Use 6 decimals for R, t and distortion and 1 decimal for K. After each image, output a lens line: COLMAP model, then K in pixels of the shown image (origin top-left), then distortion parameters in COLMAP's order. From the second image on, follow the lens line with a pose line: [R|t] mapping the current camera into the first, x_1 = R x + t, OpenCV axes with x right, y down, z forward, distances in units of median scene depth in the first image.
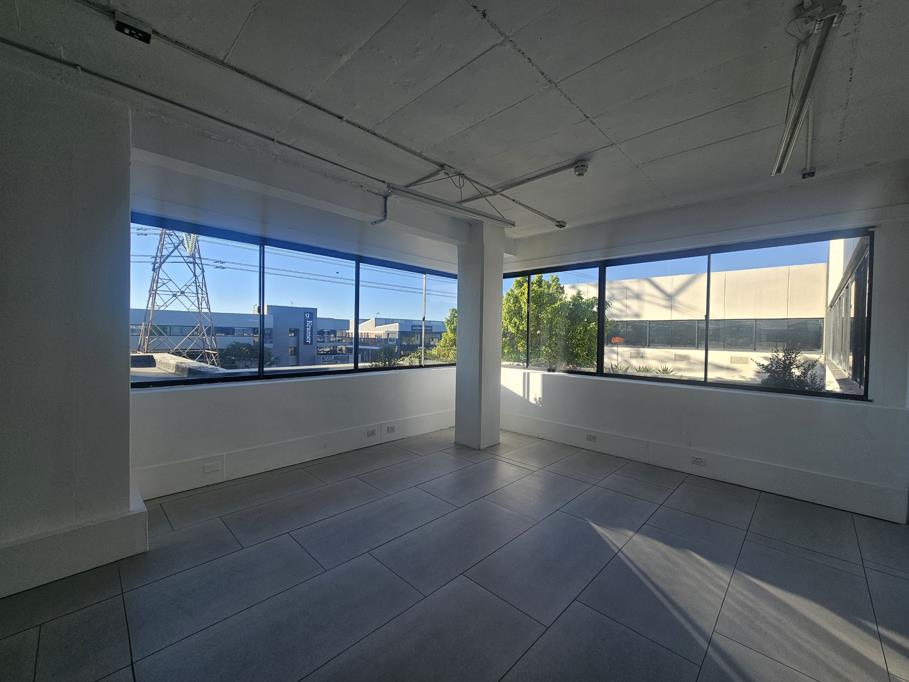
lens RADIAL K [[369.1, 0, 458.1], [0, 369.1, 342.8], [0, 0, 1]] dist [0.003084, 0.000777]
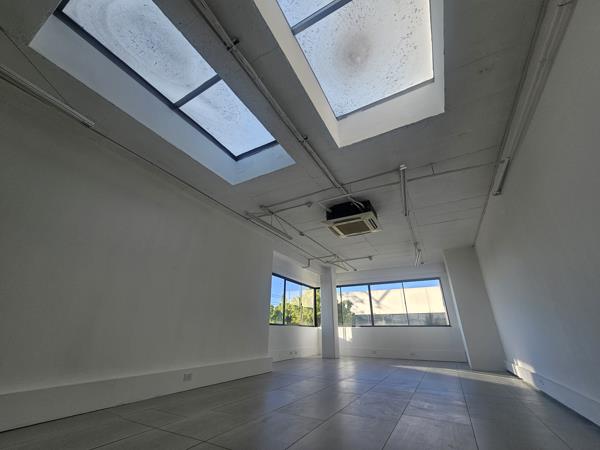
lens RADIAL K [[243.6, 0, 303.9], [0, 243.6, 224.6], [0, 0, 1]] dist [0.003084, 0.000777]
pose [[0.964084, 0.097619, 0.247006, -0.603327], [0.015383, 0.907920, -0.418861, 0.148976], [-0.265151, 0.407617, 0.873810, -0.696598]]
